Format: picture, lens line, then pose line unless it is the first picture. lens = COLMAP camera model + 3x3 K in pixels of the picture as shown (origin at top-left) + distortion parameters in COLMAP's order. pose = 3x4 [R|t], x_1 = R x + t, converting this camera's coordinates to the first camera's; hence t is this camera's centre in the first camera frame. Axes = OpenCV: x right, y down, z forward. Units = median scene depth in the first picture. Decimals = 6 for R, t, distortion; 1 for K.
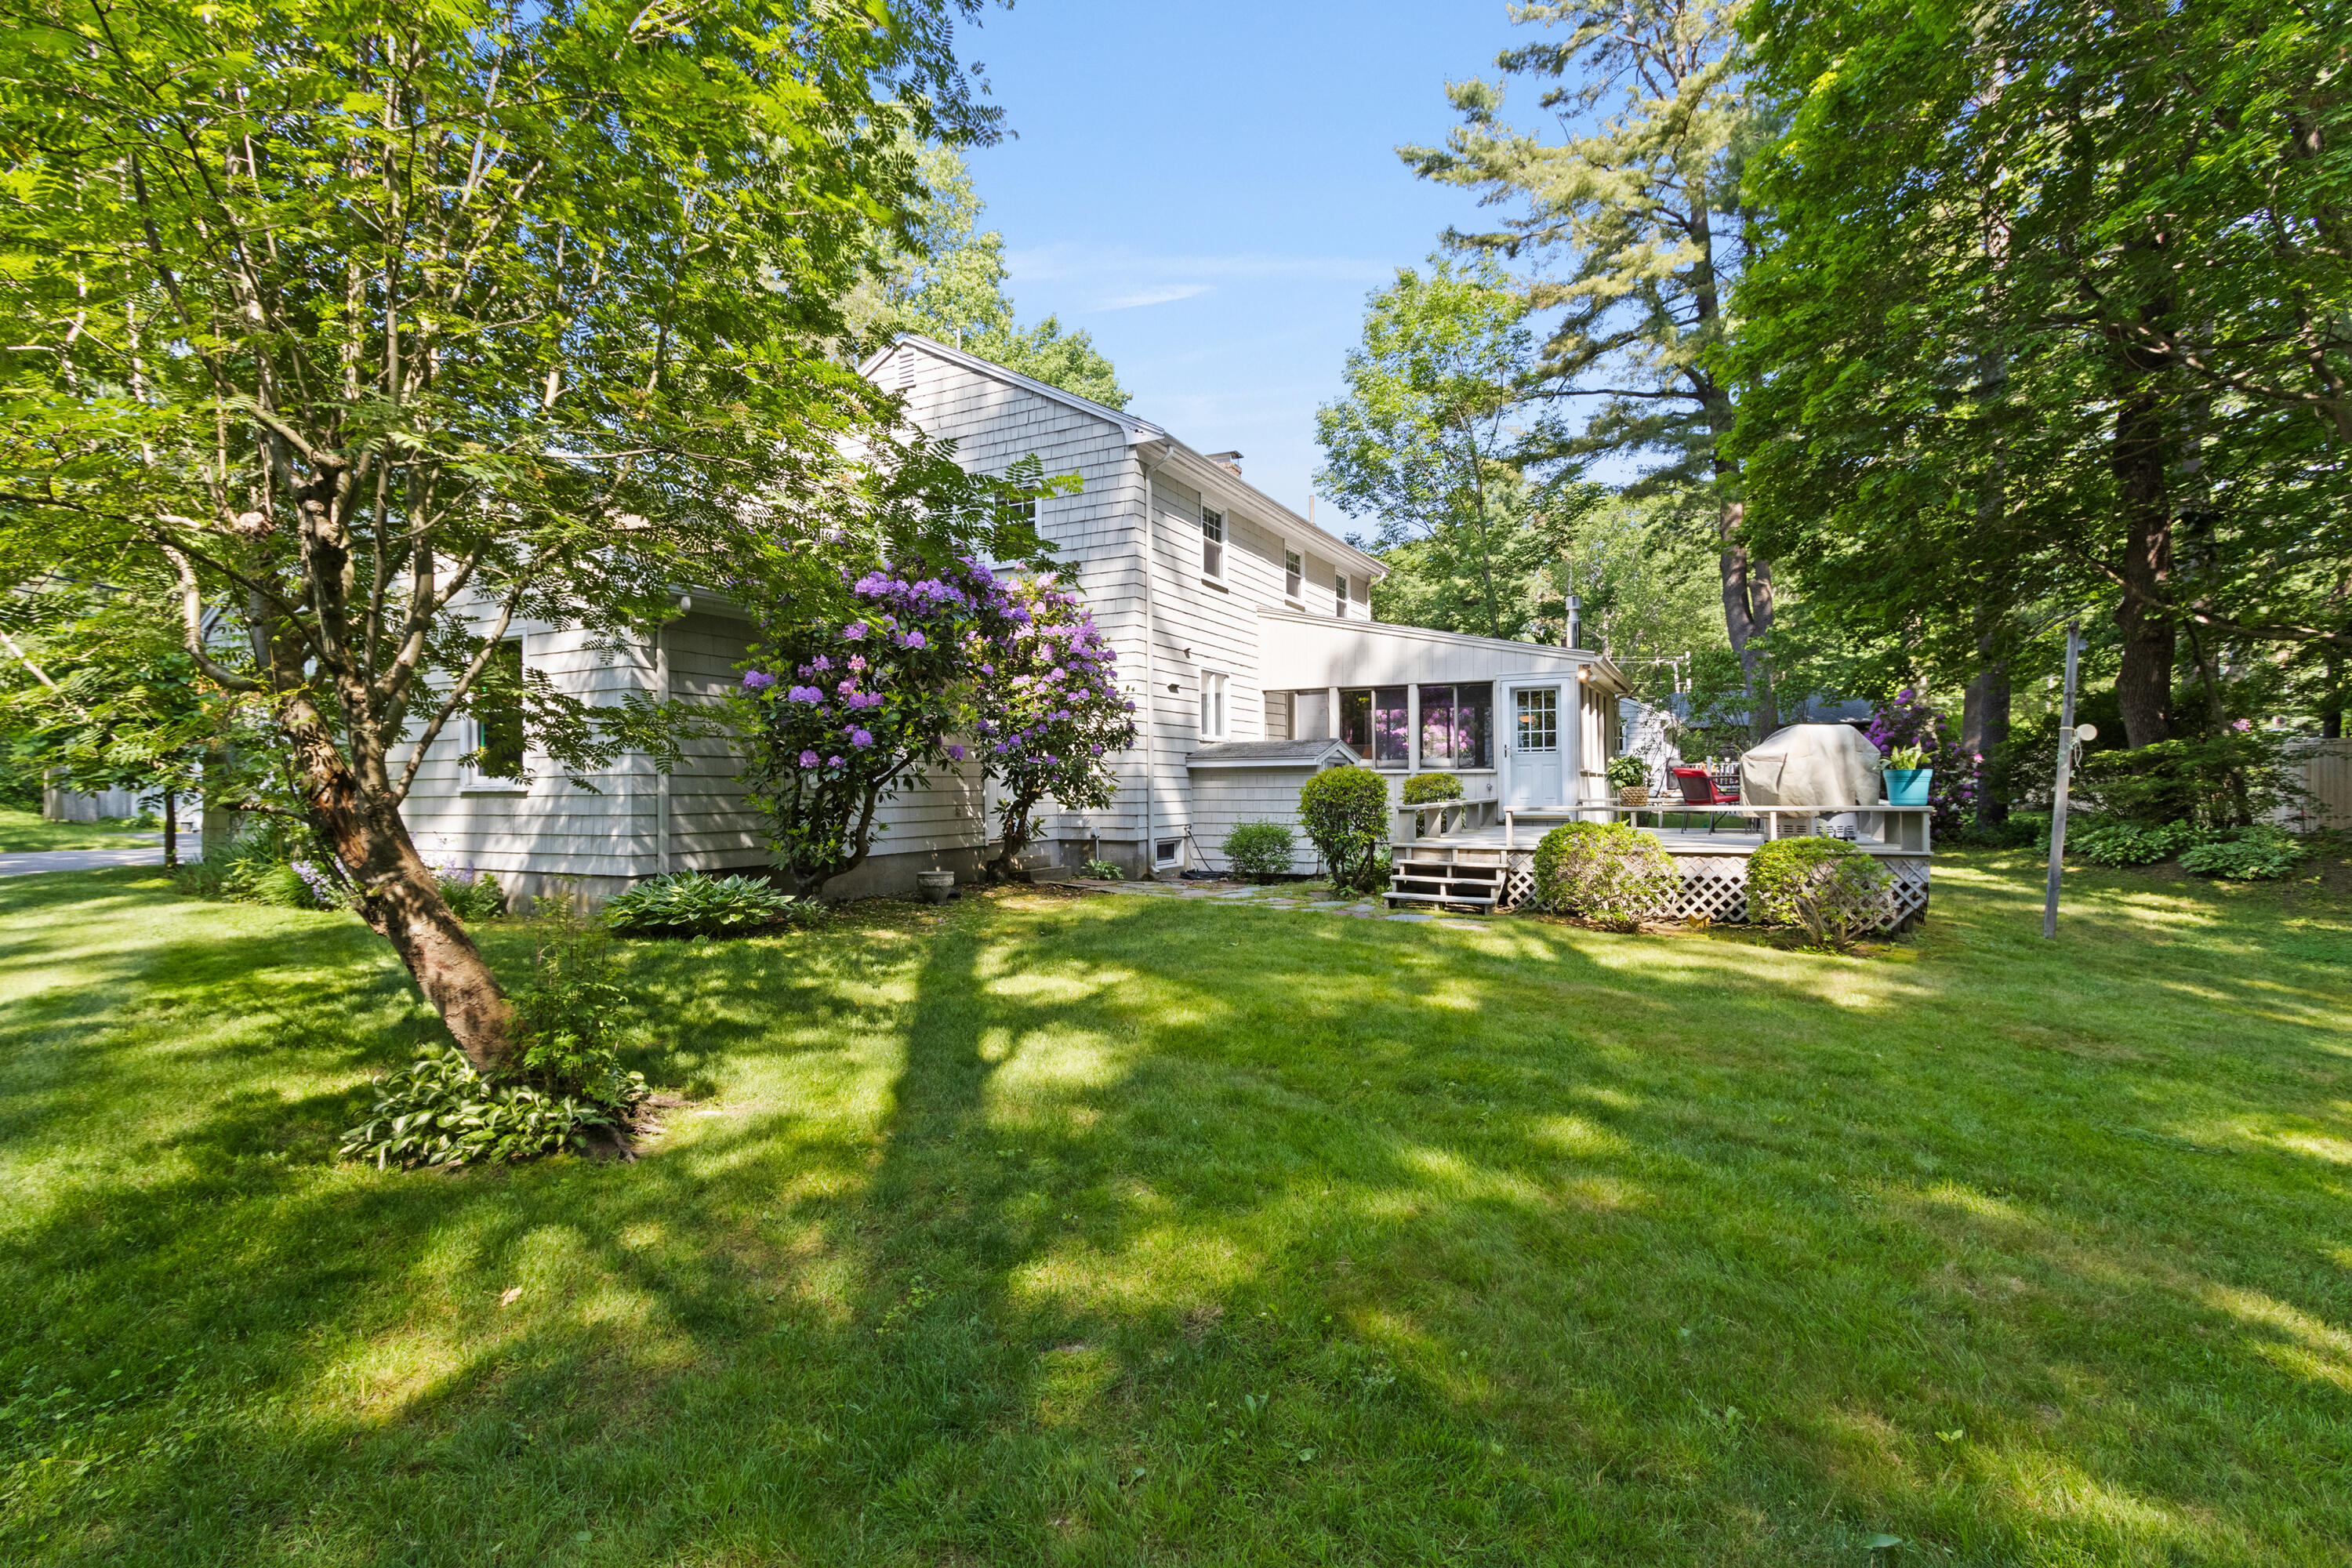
lens RADIAL K [[1127.1, 0, 1170.6], [0, 1127.1, 793.9], [0, 0, 1]] dist [0.004934, 0.000629]
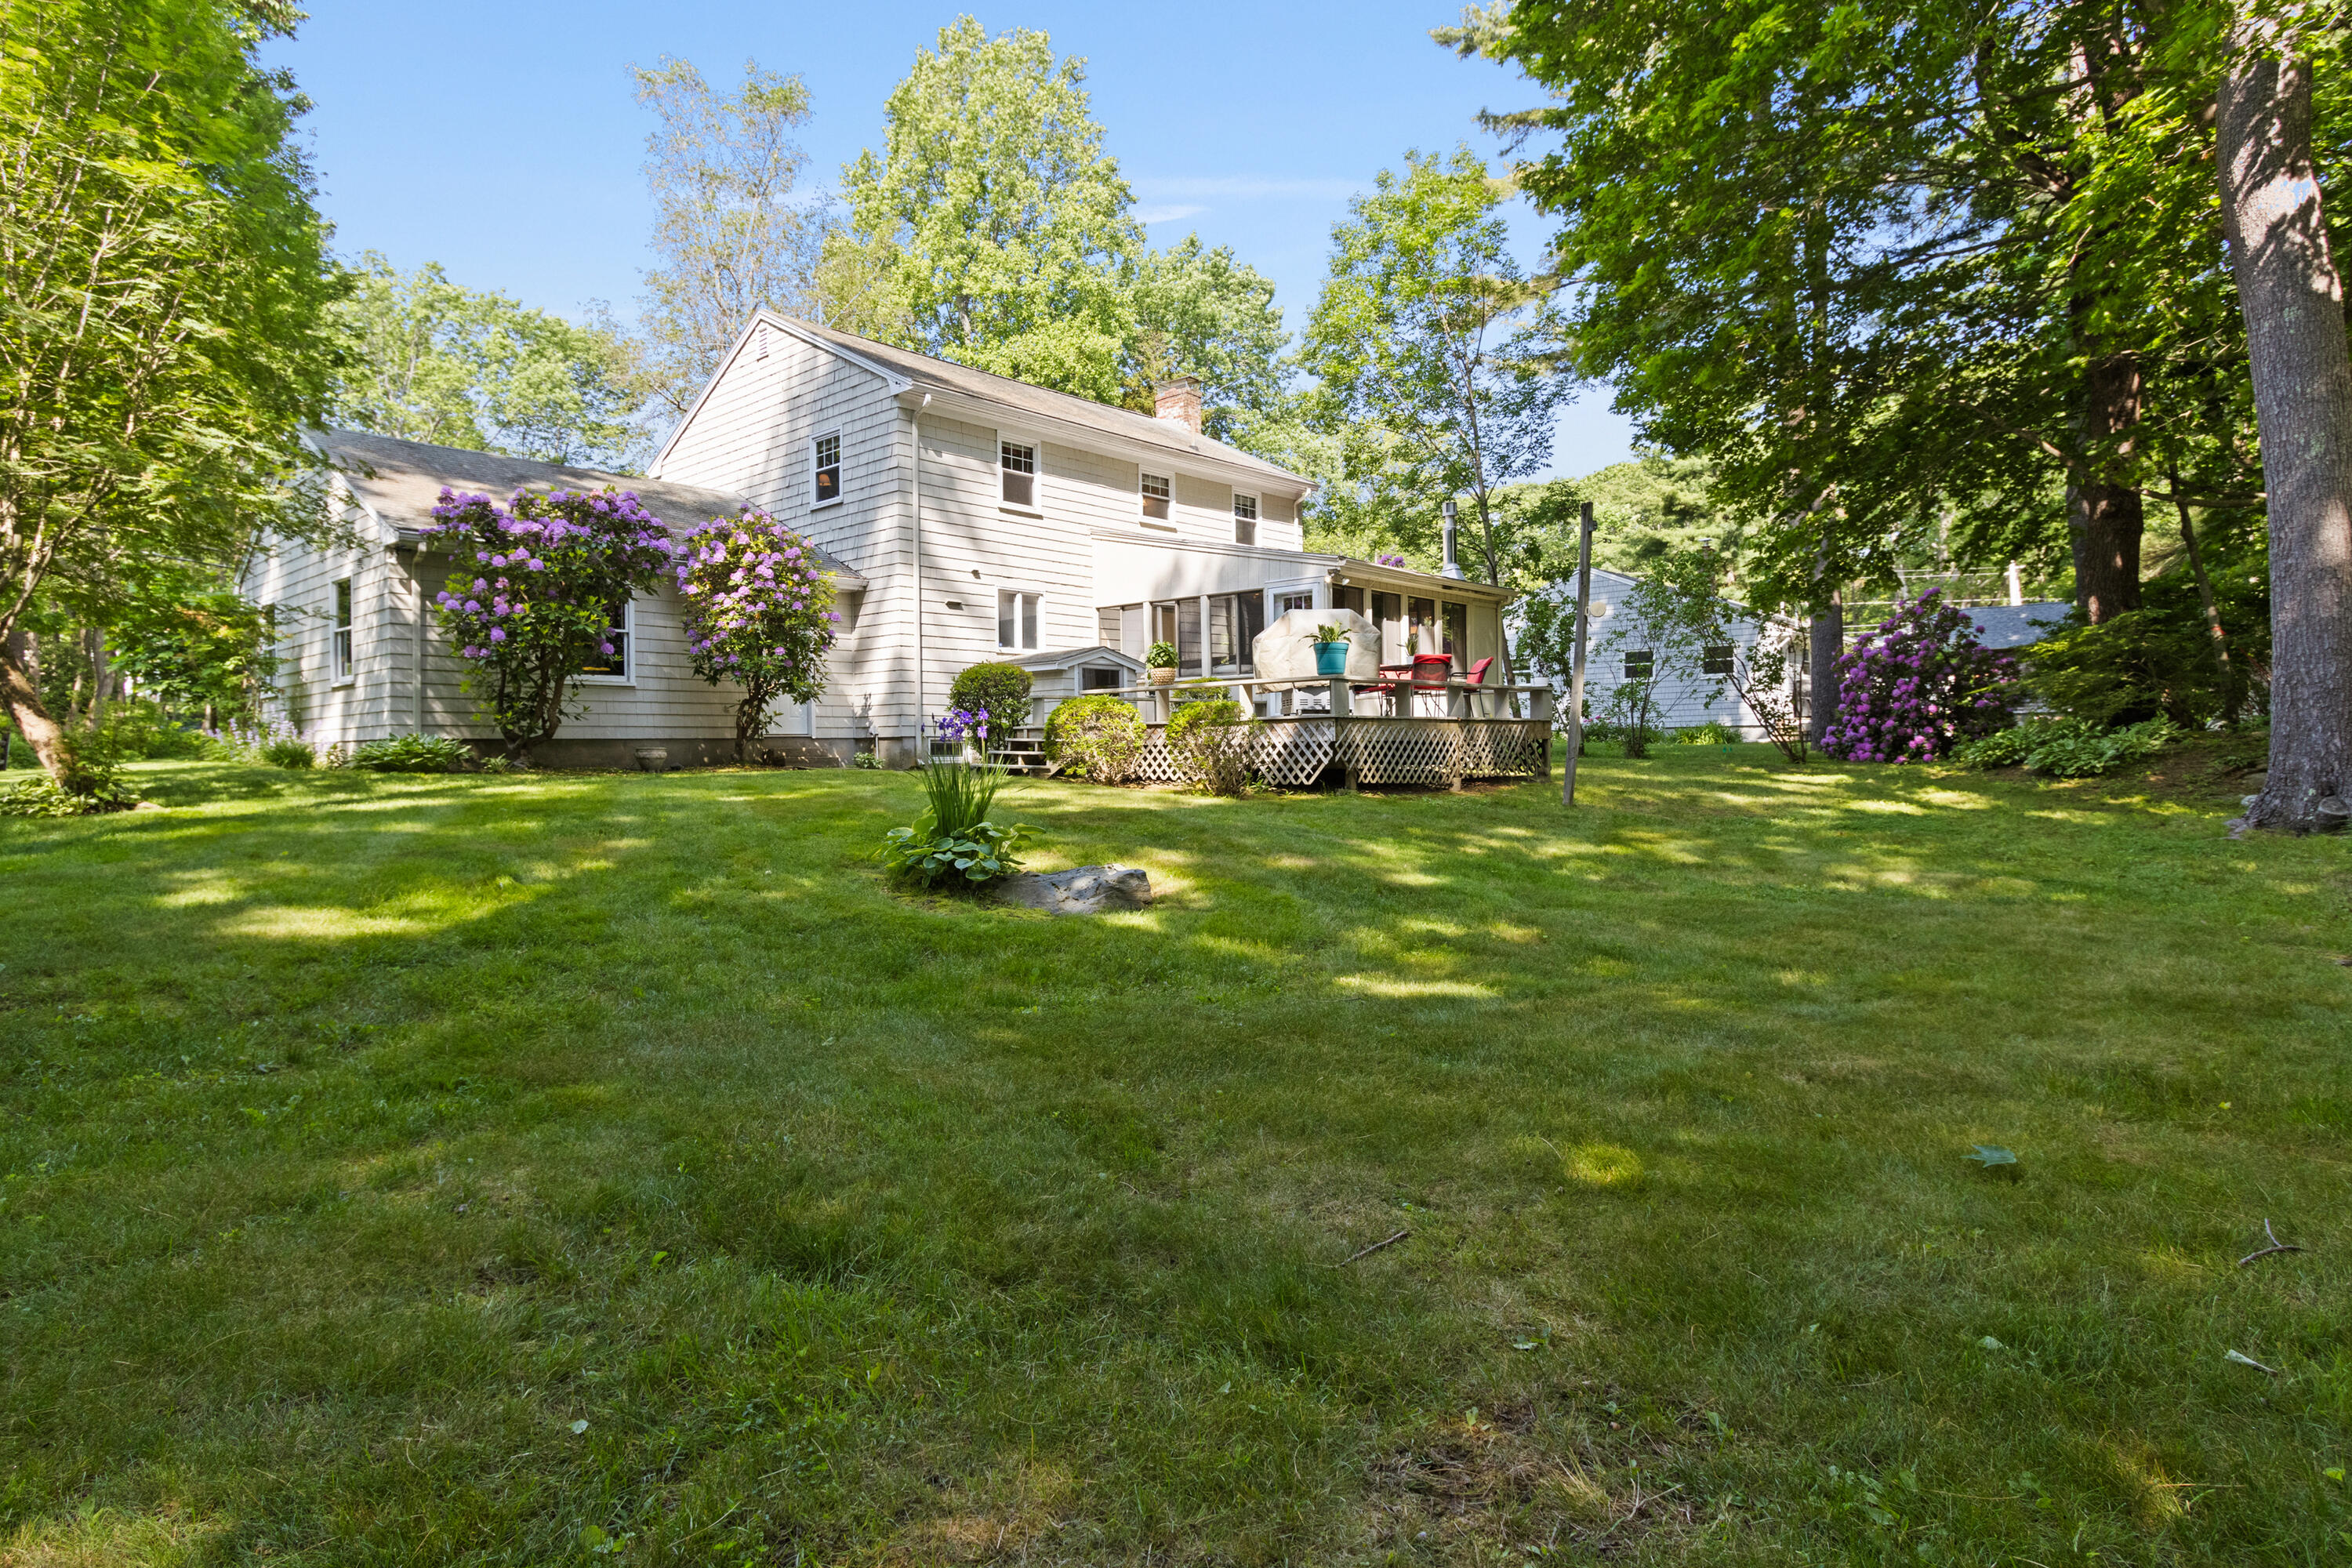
lens RADIAL K [[1308.0, 0, 1178.6], [0, 1308.0, 772.9], [0, 0, 1]] dist [0.004139, -0.000170]
pose [[0.964481, -0.001073, -0.264152, 0.510791], [0.003279, 0.999963, 0.007912, 0.058518], [0.264133, -0.008497, 0.964449, -0.190457]]
